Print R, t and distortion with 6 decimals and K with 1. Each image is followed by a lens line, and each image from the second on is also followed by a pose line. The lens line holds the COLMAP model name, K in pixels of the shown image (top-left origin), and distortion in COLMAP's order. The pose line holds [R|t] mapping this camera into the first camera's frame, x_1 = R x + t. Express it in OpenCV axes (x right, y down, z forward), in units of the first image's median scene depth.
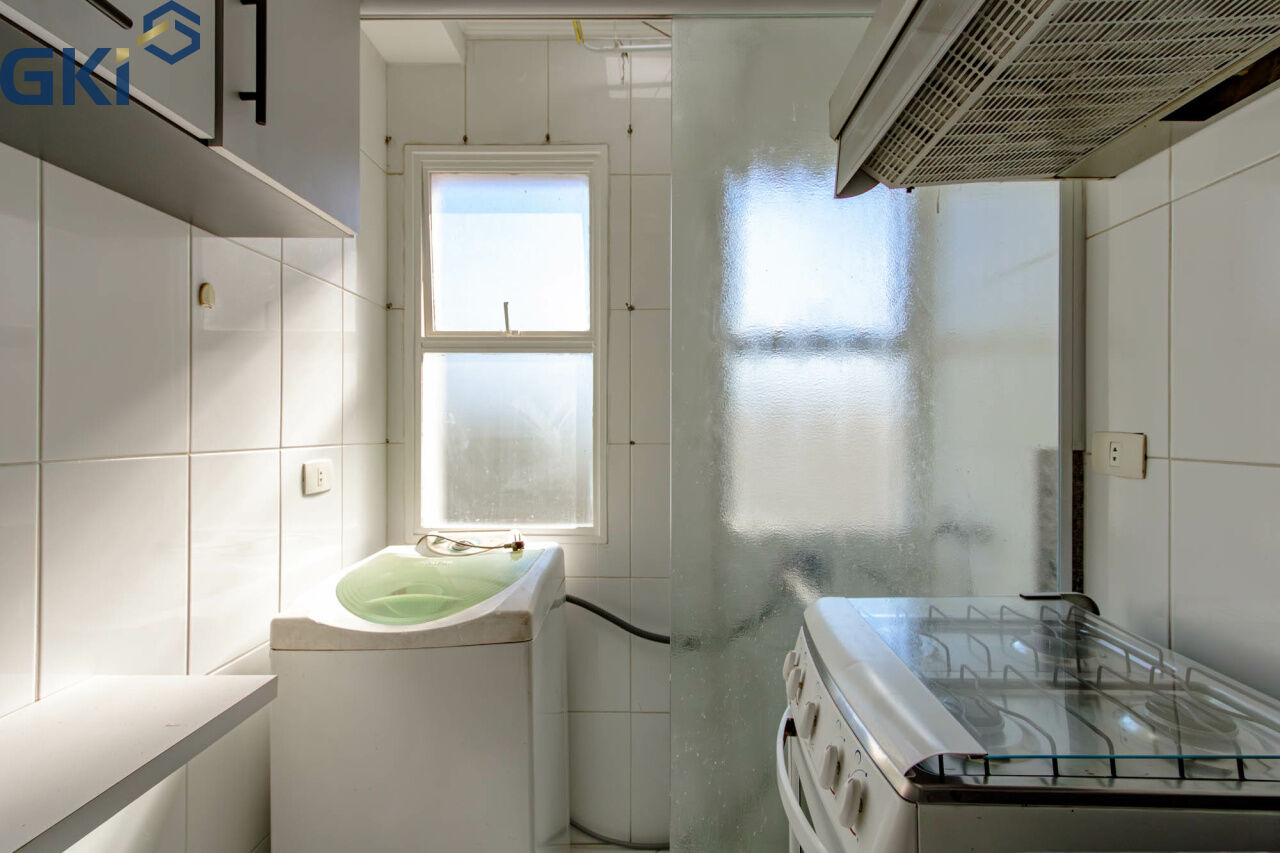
lens RADIAL K [[563.8, 0, 659.3], [0, 563.8, 408.4], [0, 0, 1]] dist [0.000427, -0.000237]
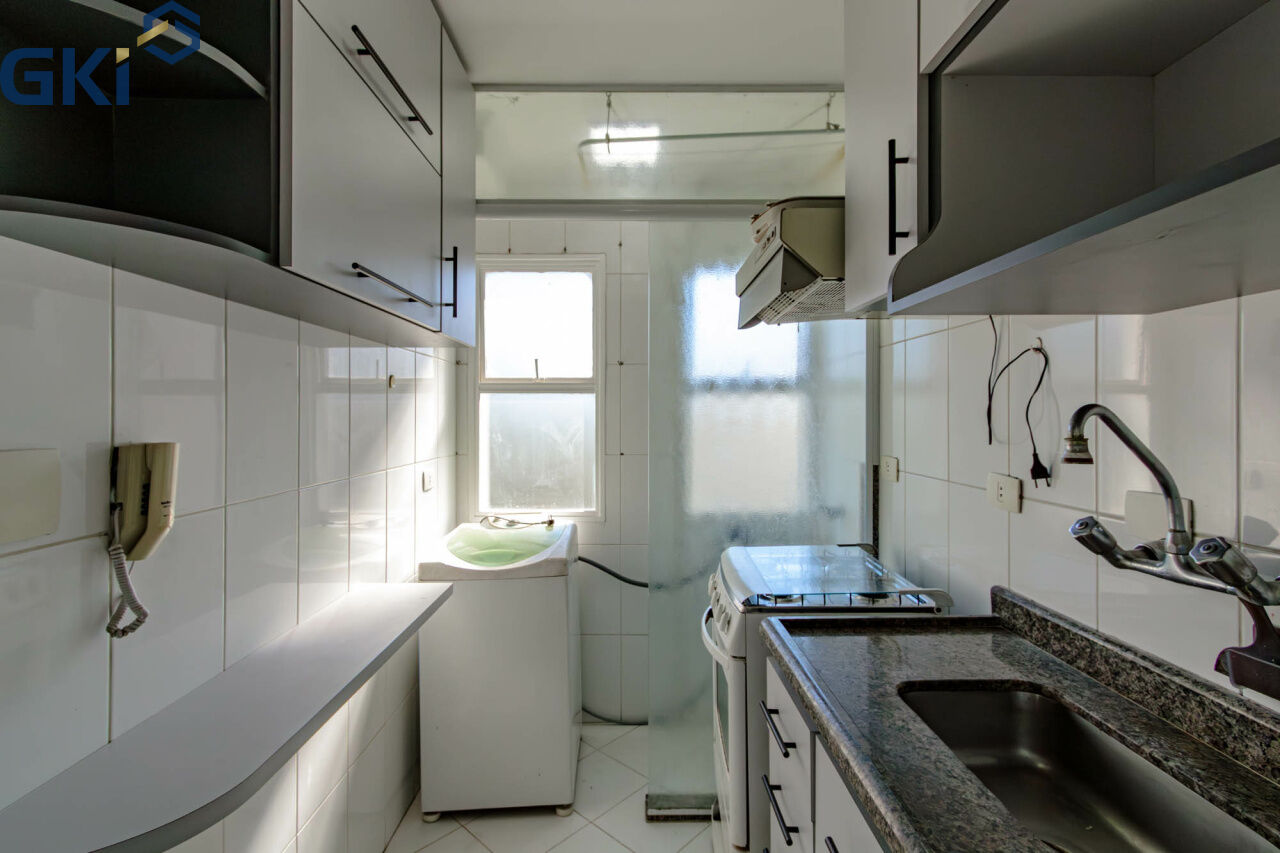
lens RADIAL K [[476.2, 0, 643.5], [0, 476.2, 403.9], [0, 0, 1]] dist [0.000493, 0.000077]
pose [[0.999878, -0.000683, 0.015634, -0.011319], [0.000947, 0.999857, -0.016893, -0.055476], [-0.015620, 0.016906, 0.999735, -0.292641]]
